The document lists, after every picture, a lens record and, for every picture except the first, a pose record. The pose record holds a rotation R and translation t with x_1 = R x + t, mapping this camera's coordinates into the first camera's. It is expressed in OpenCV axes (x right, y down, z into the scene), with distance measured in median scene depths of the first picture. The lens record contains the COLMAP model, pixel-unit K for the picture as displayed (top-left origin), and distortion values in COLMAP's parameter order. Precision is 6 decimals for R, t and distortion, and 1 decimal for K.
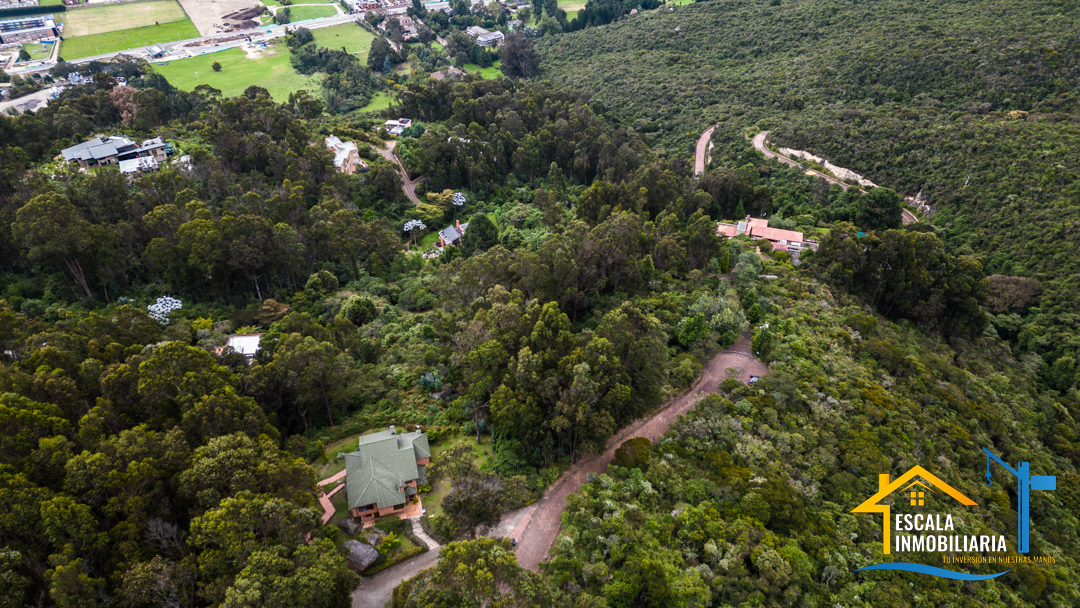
lens RADIAL K [[744.3, 0, 540.0], [0, 744.3, 304.0], [0, 0, 1]] dist [0.084865, -0.077941]
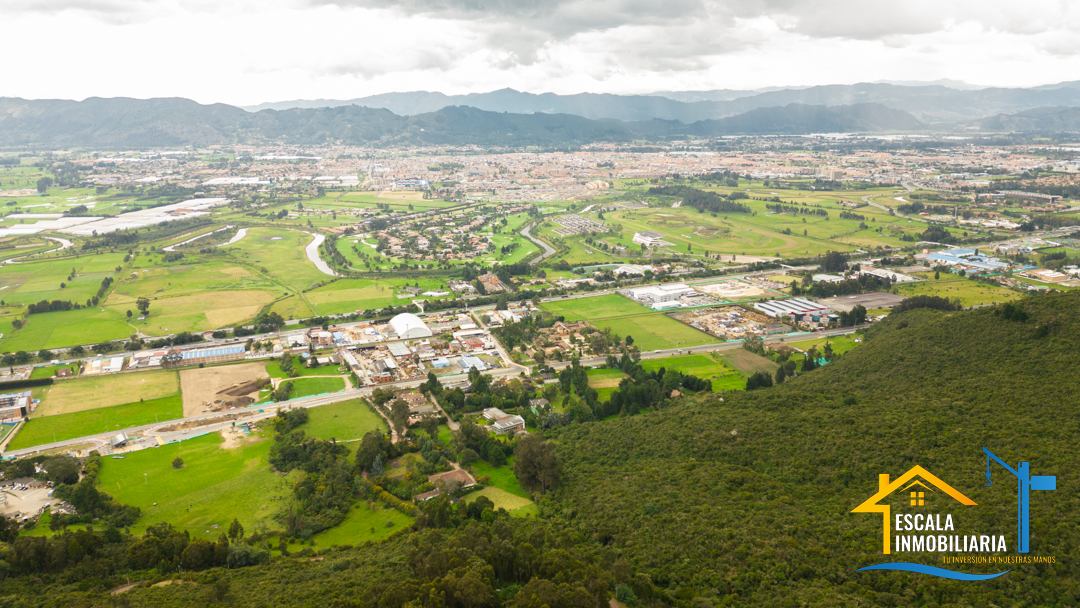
lens RADIAL K [[744.3, 0, 540.0], [0, 744.3, 304.0], [0, 0, 1]] dist [0.084865, -0.077941]
pose [[0.998563, 0.009365, -0.052764, 0.013578], [-0.029884, 0.914617, -0.403215, -0.140172], [0.044483, 0.404212, 0.913583, 0.173558]]
